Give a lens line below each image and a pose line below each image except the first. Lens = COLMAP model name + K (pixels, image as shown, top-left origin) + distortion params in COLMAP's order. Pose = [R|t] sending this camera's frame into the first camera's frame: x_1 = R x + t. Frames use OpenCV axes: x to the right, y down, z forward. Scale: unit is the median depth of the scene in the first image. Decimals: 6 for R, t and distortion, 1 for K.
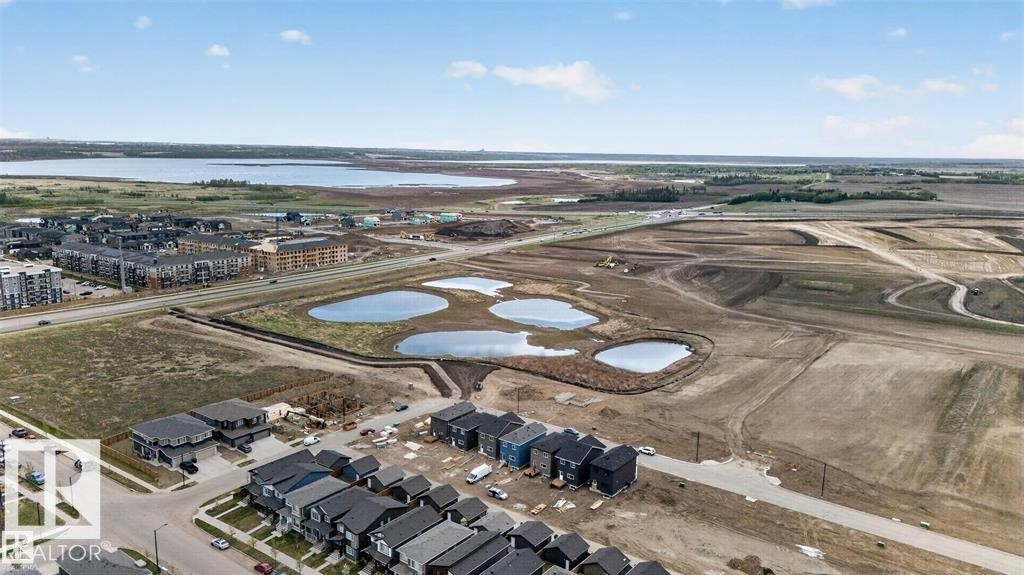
lens RADIAL K [[728.4, 0, 512.0], [0, 728.4, 287.5], [0, 0, 1]] dist [0.058726, -0.000488]
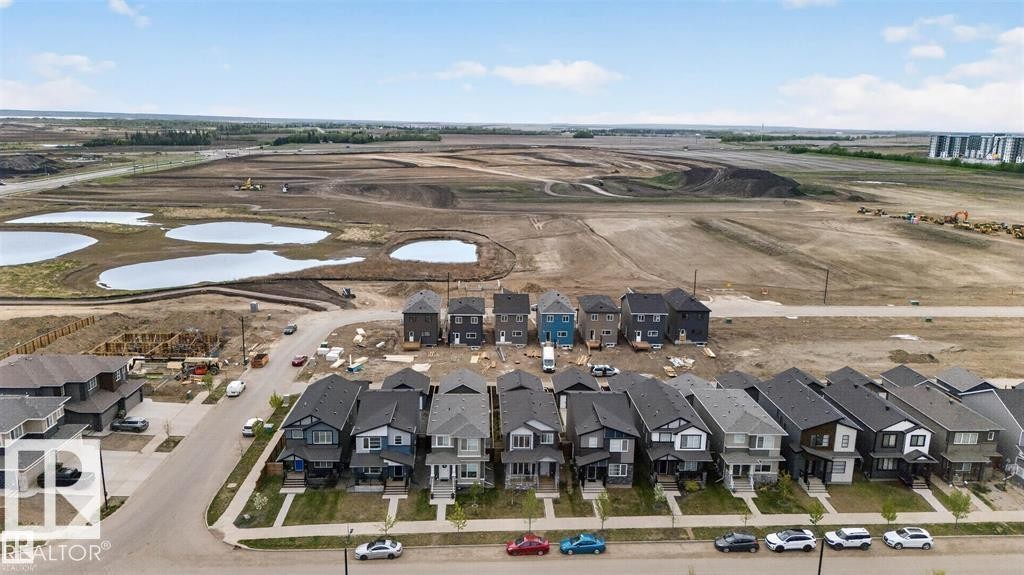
lens RADIAL K [[728.4, 0, 512.0], [0, 728.4, 287.5], [0, 0, 1]] dist [0.058726, -0.000488]
pose [[0.767172, -0.146519, 0.624483, -0.479514], [0.117719, 0.989187, 0.087472, 0.114528], [-0.630547, 0.006408, 0.776124, 0.453248]]
